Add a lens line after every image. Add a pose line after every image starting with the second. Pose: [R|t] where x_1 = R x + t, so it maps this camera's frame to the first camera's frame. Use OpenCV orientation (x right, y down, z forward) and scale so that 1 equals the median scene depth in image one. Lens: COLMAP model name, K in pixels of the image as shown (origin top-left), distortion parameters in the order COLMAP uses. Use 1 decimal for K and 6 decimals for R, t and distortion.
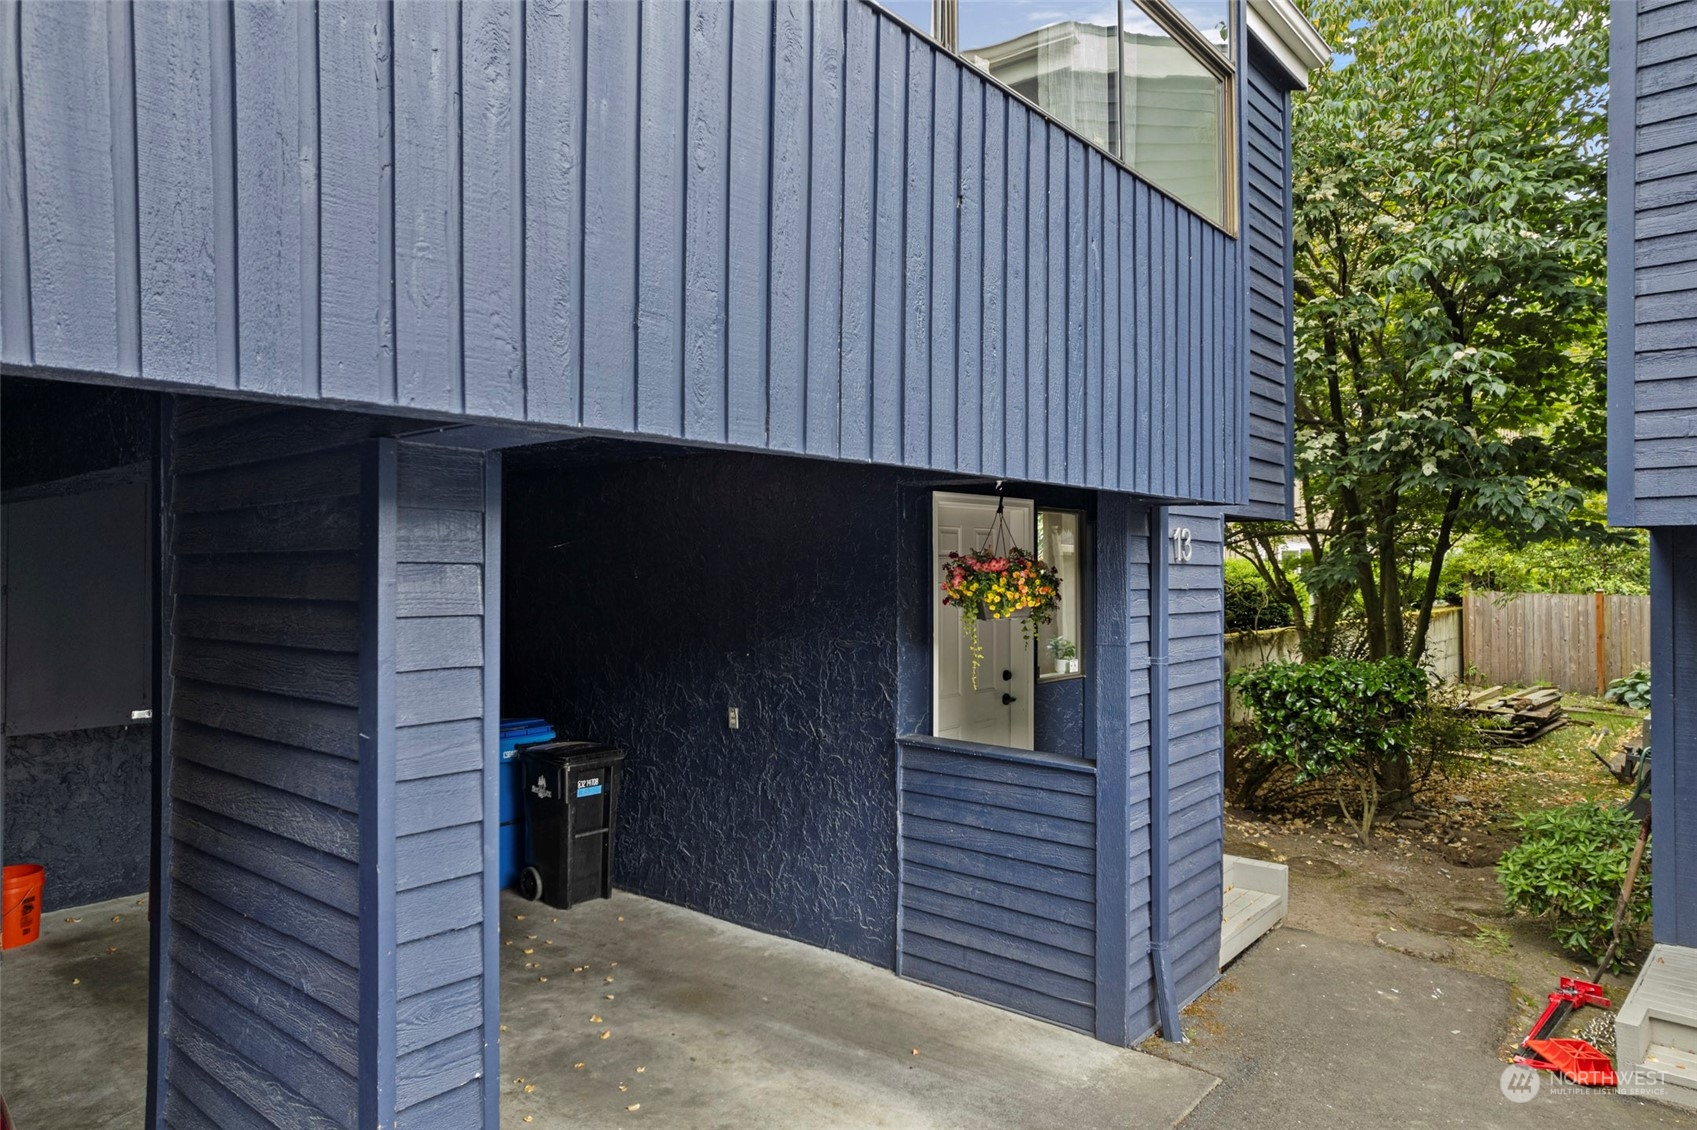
lens RADIAL K [[1077.9, 0, 846.9], [0, 1077.9, 557.4], [0, 0, 1]] dist [-0.065755, 0.060089]
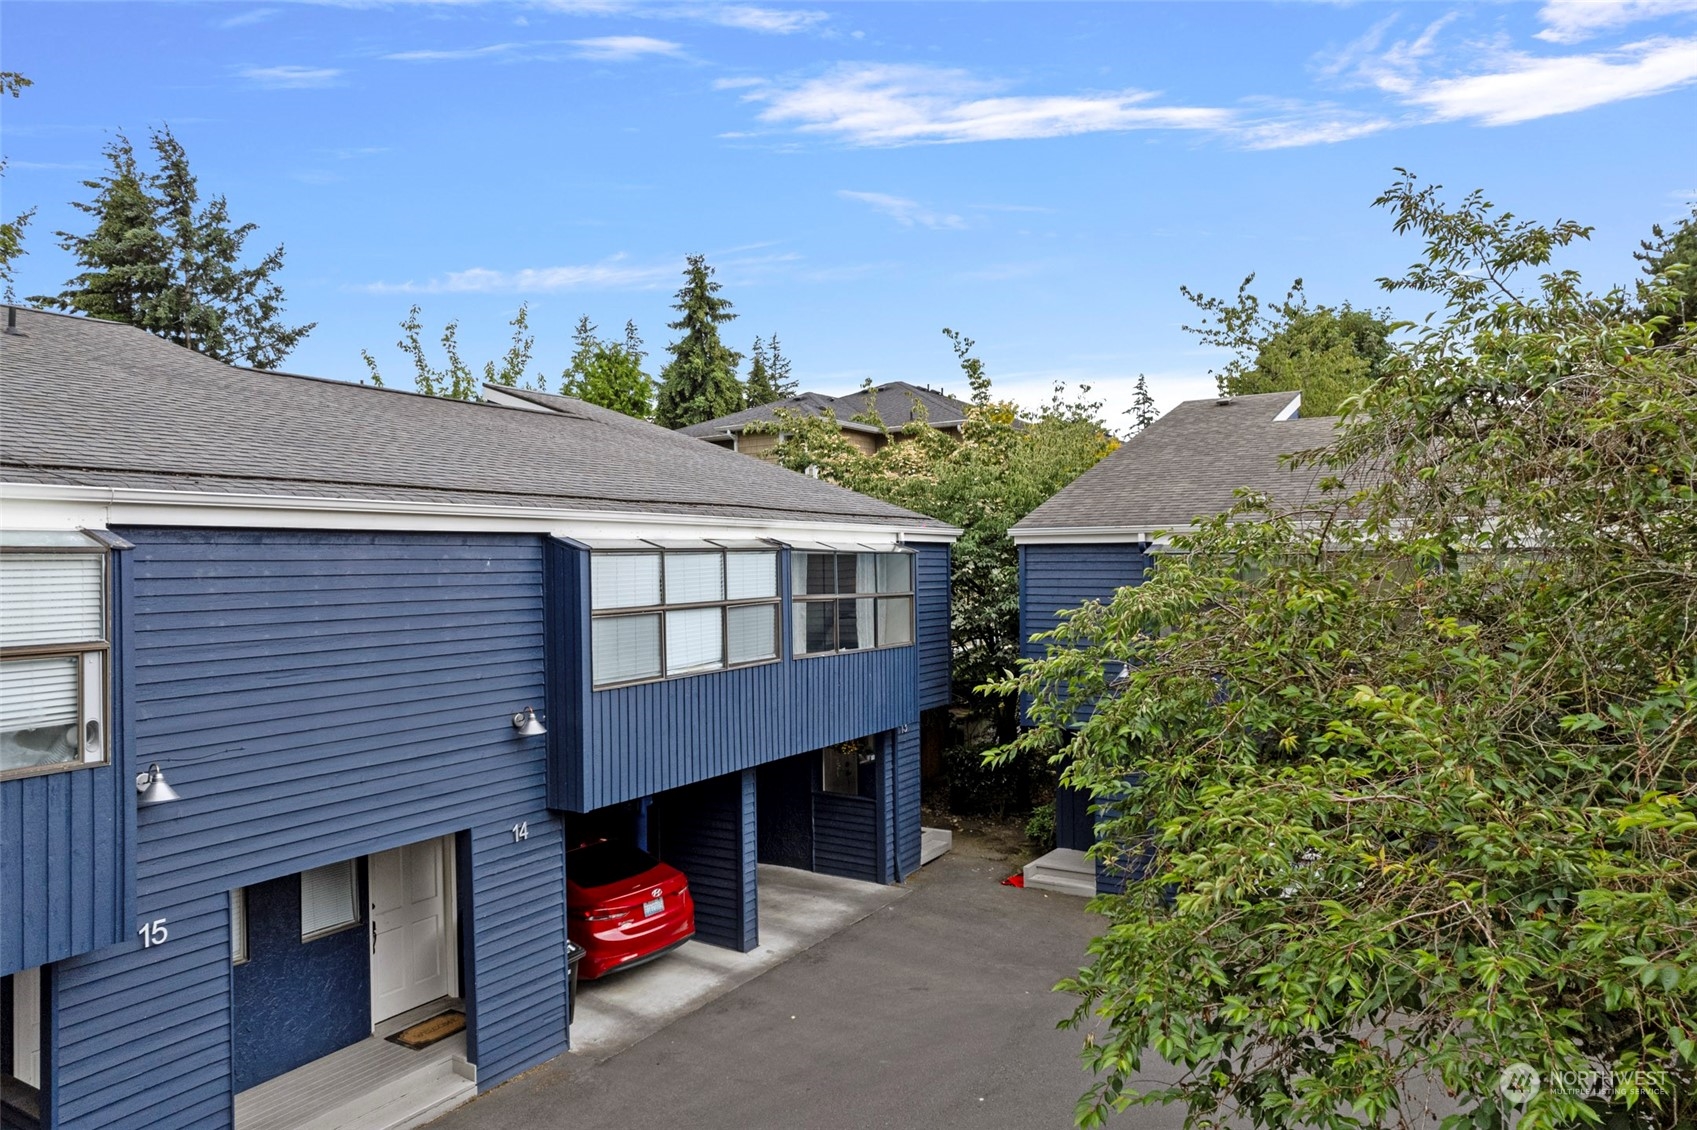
lens RADIAL K [[1077.9, 0, 846.9], [0, 1077.9, 557.4], [0, 0, 1]] dist [-0.065755, 0.060089]
pose [[0.987750, -0.009342, 0.155763, -0.349665], [0.010383, 0.999929, -0.005870, -0.513289], [-0.155697, 0.007415, 0.987777, -2.170938]]
